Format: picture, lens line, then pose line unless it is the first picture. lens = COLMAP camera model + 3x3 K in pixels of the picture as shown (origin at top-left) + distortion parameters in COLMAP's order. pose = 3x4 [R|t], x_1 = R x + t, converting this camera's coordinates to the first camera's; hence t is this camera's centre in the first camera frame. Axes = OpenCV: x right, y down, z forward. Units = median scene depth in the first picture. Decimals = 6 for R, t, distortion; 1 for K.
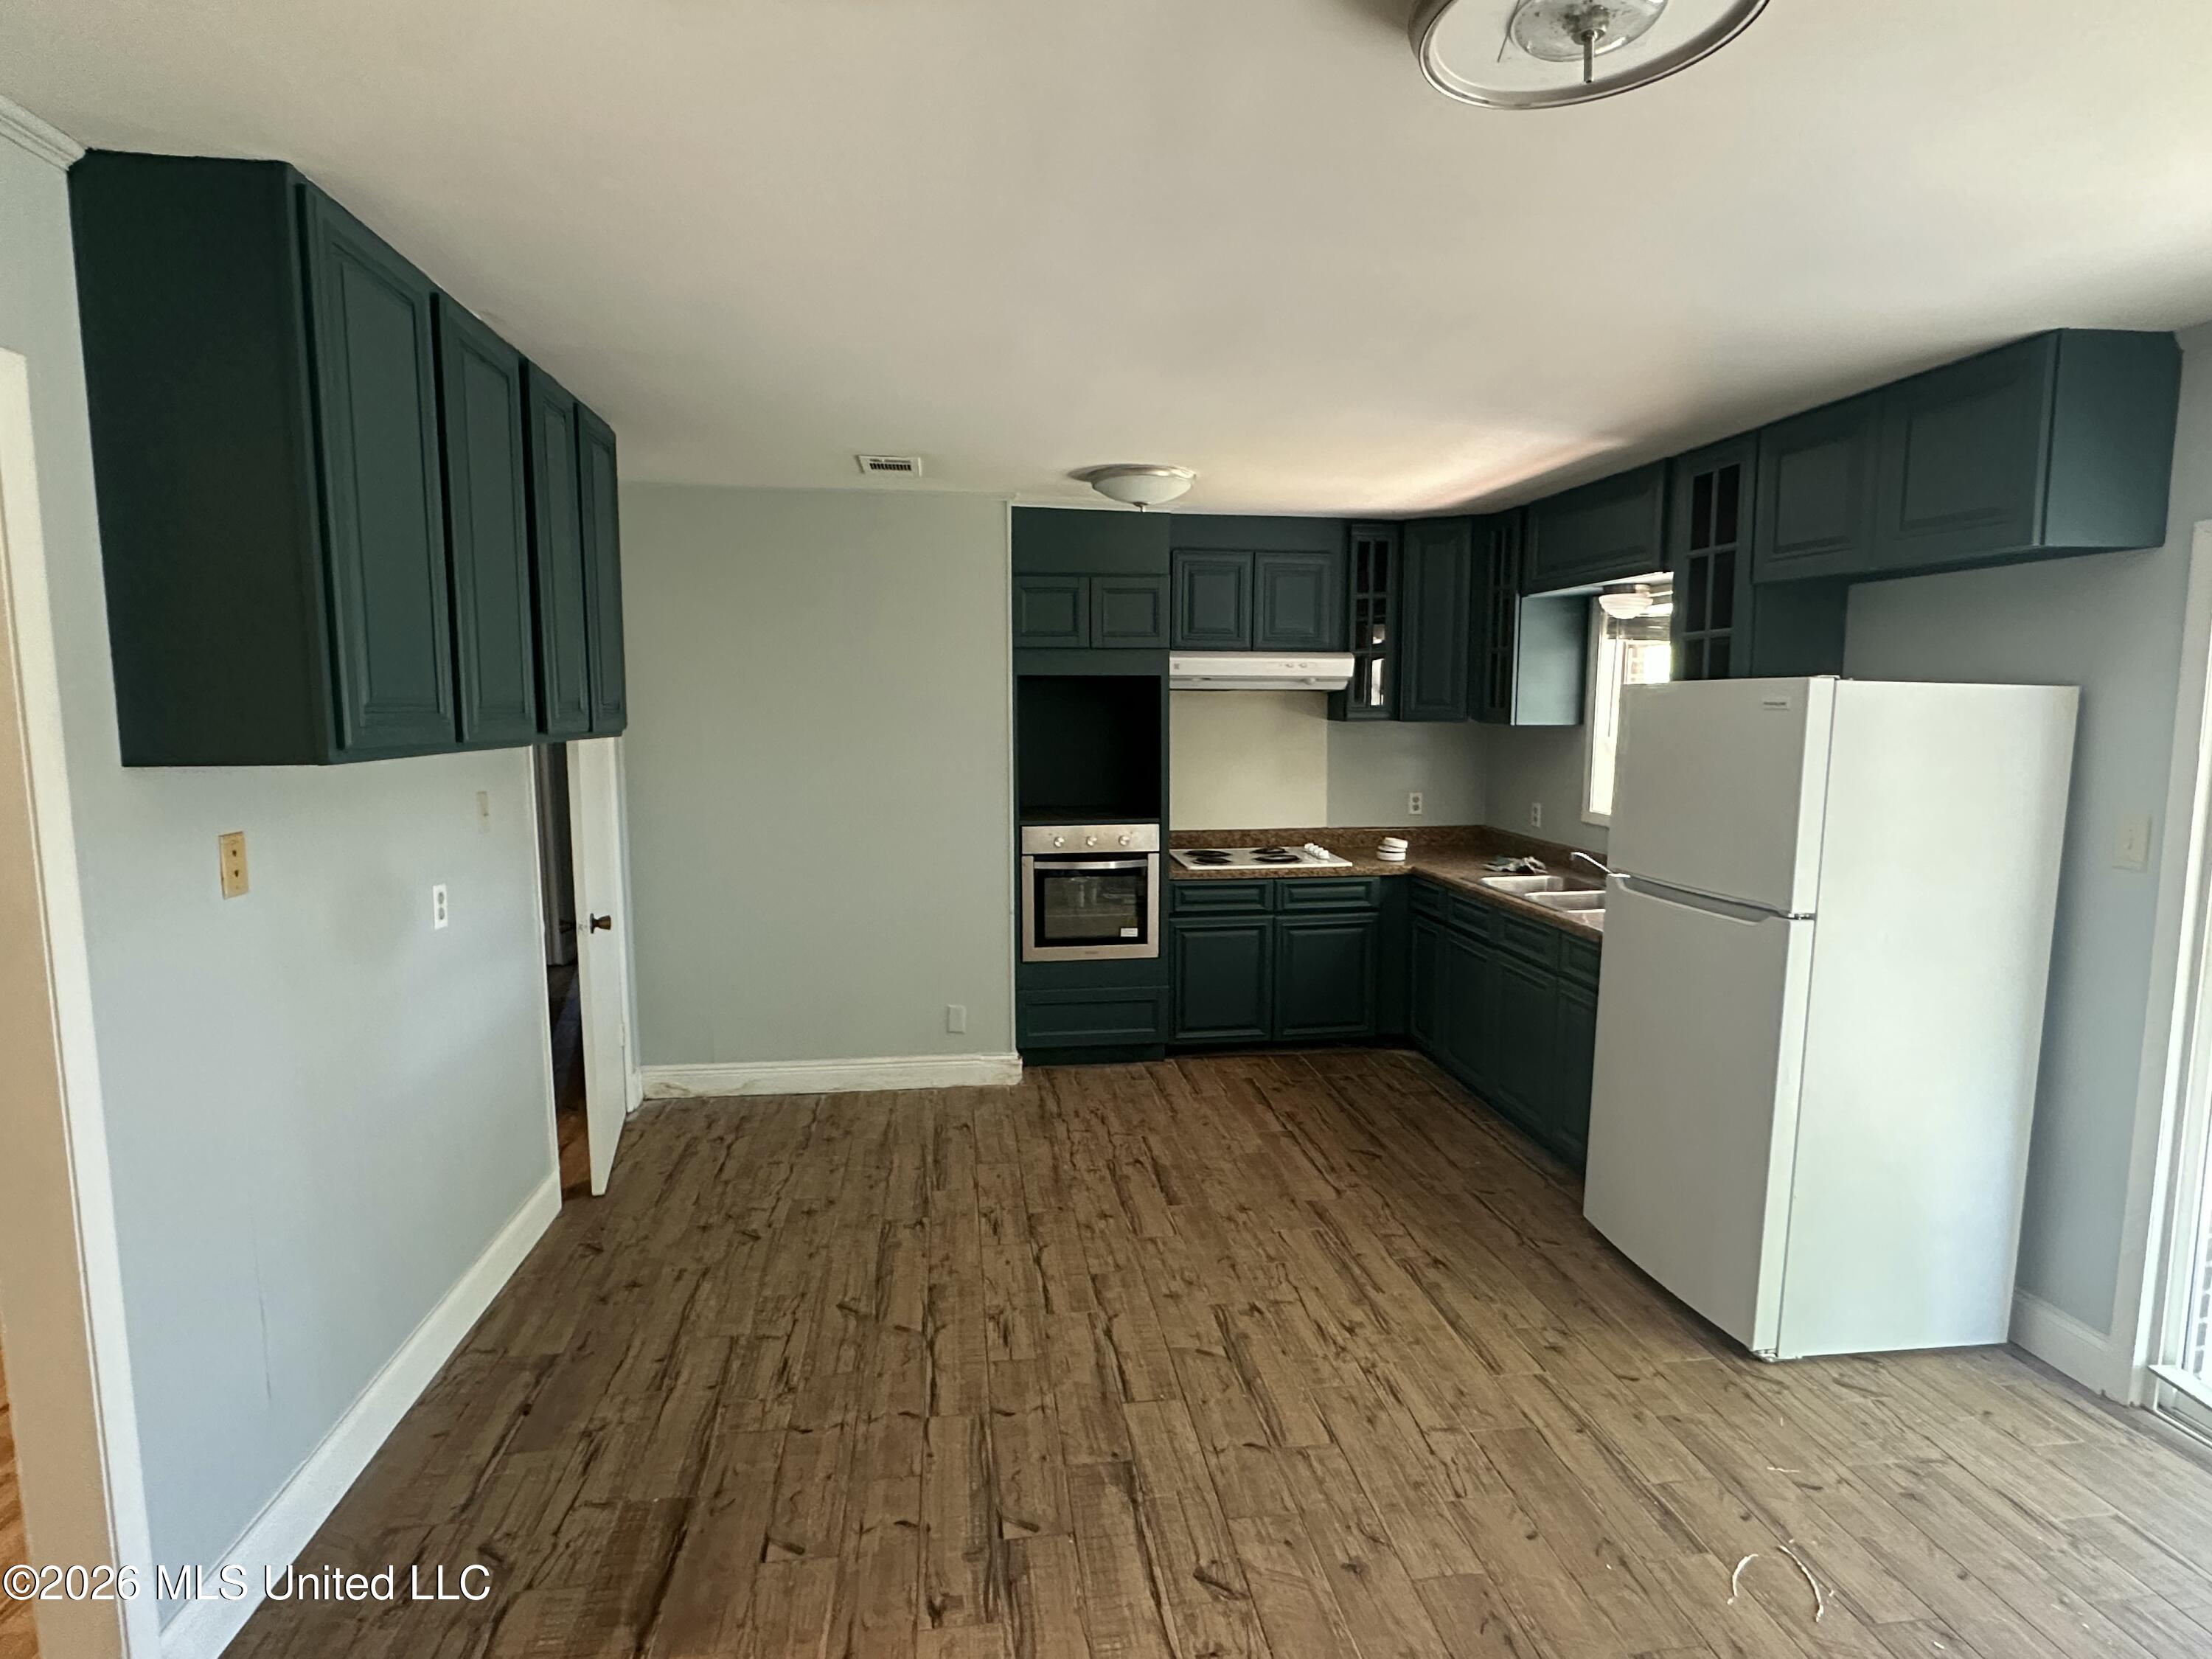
lens RADIAL K [[1152.2, 0, 1098.4], [0, 1152.2, 833.8], [0, 0, 1]] dist [-0.003332, 0.000653]
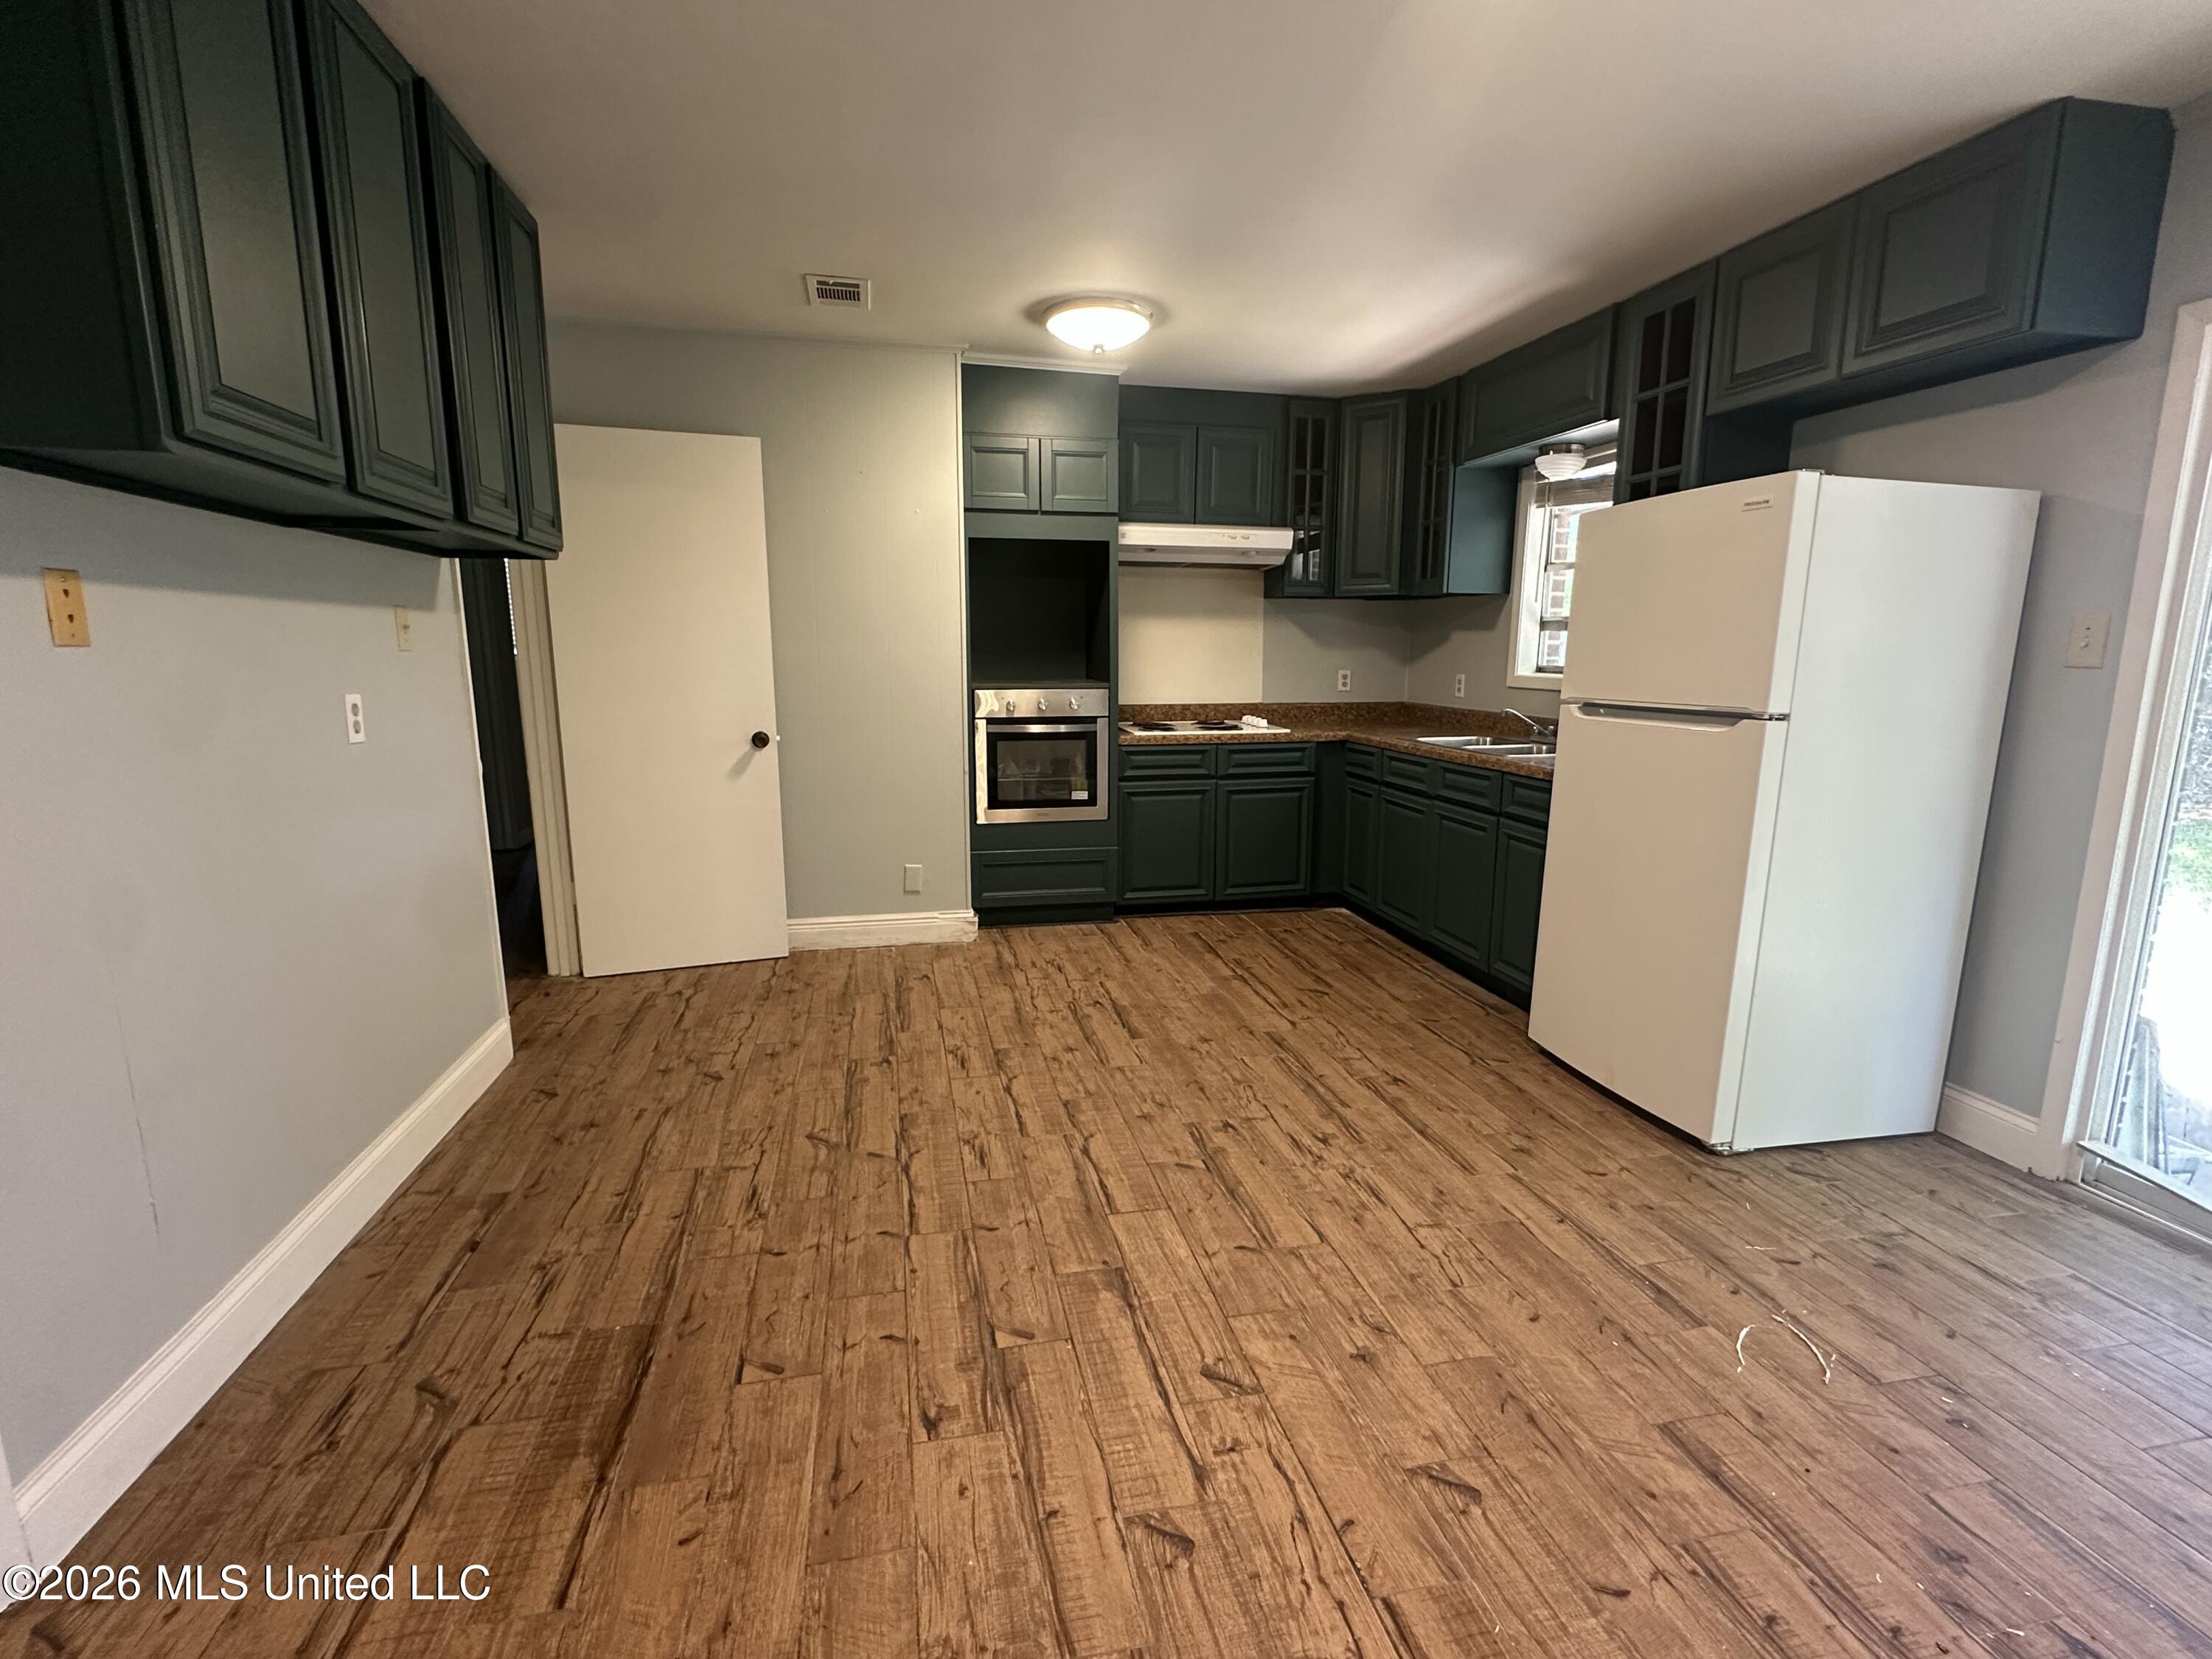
lens RADIAL K [[1028.8, 0, 1100.9], [0, 1028.8, 831.3], [0, 0, 1]] dist [-0.002962, 0.000791]
pose [[0.996941, -0.010285, 0.077484, -0.039526], [0.005417, 0.998013, 0.062777, 0.091225], [-0.077975, -0.062165, 0.995015, 0.119261]]
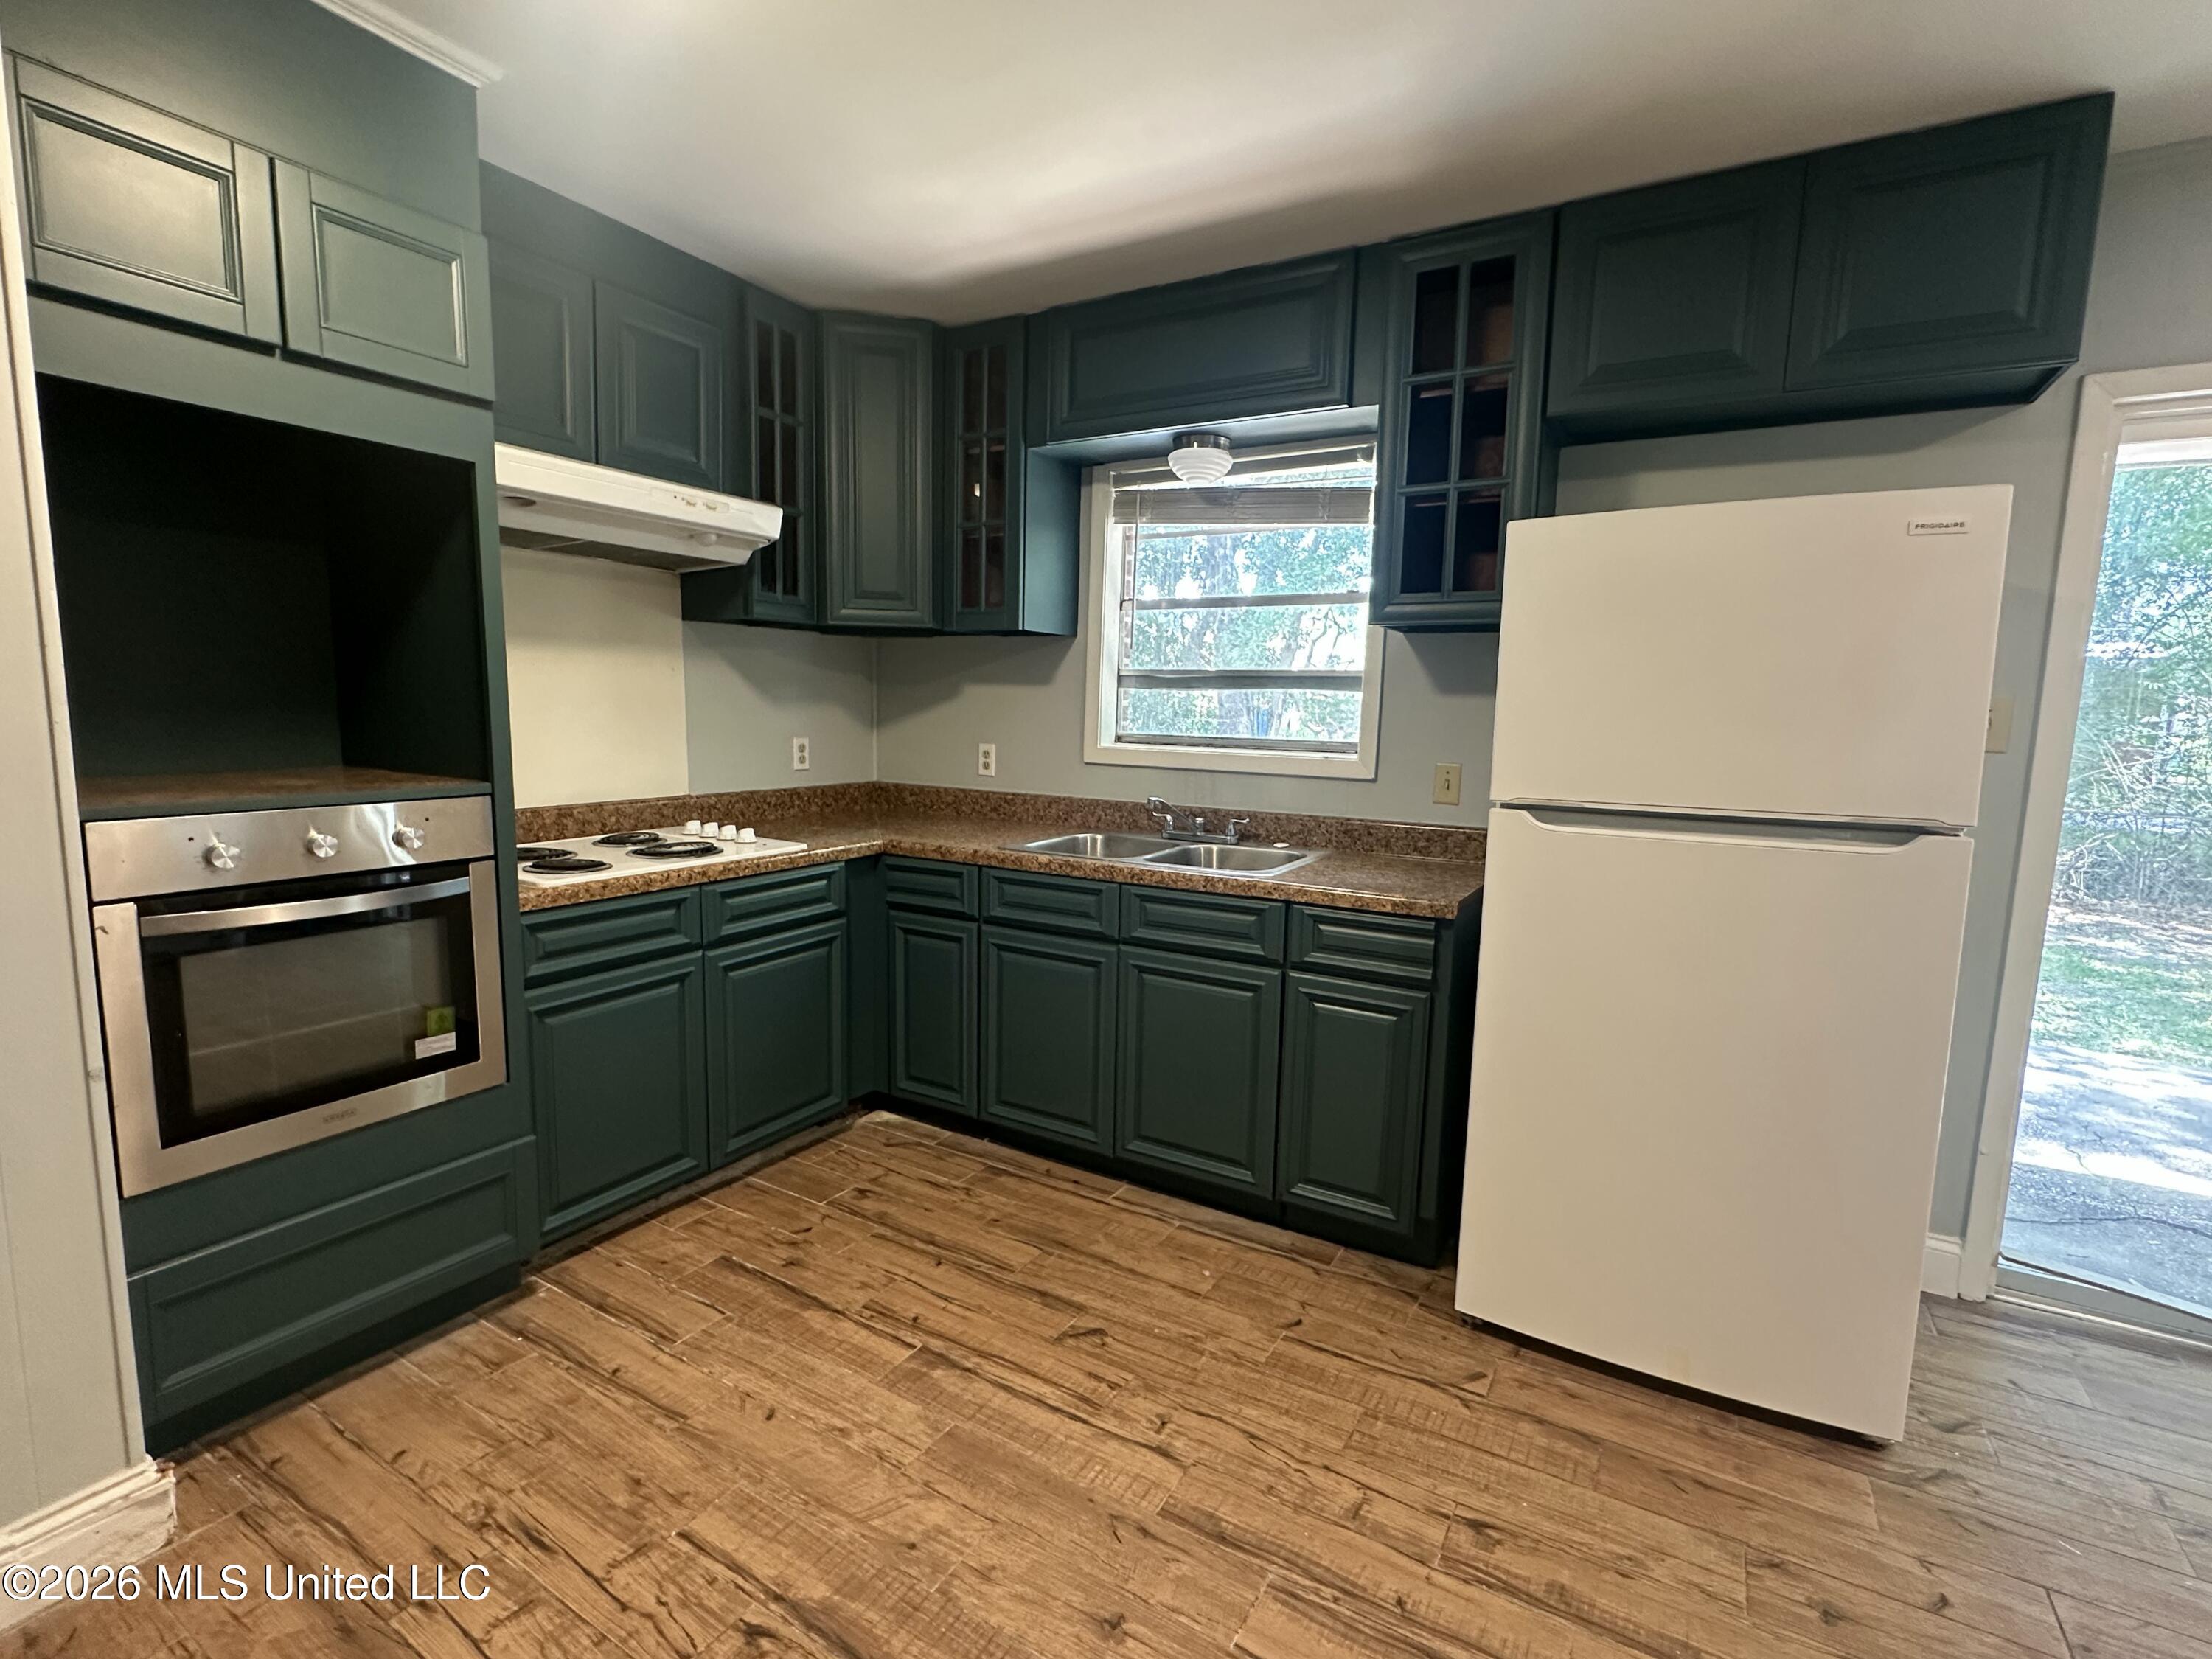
lens RADIAL K [[1028.8, 0, 1100.9], [0, 1028.8, 831.3], [0, 0, 1]] dist [-0.002962, 0.000791]
pose [[0.618347, -0.083068, 0.781503, -0.176996], [0.068799, 0.996302, 0.051463, 0.001609], [-0.782888, 0.021945, 0.621776, 0.838045]]
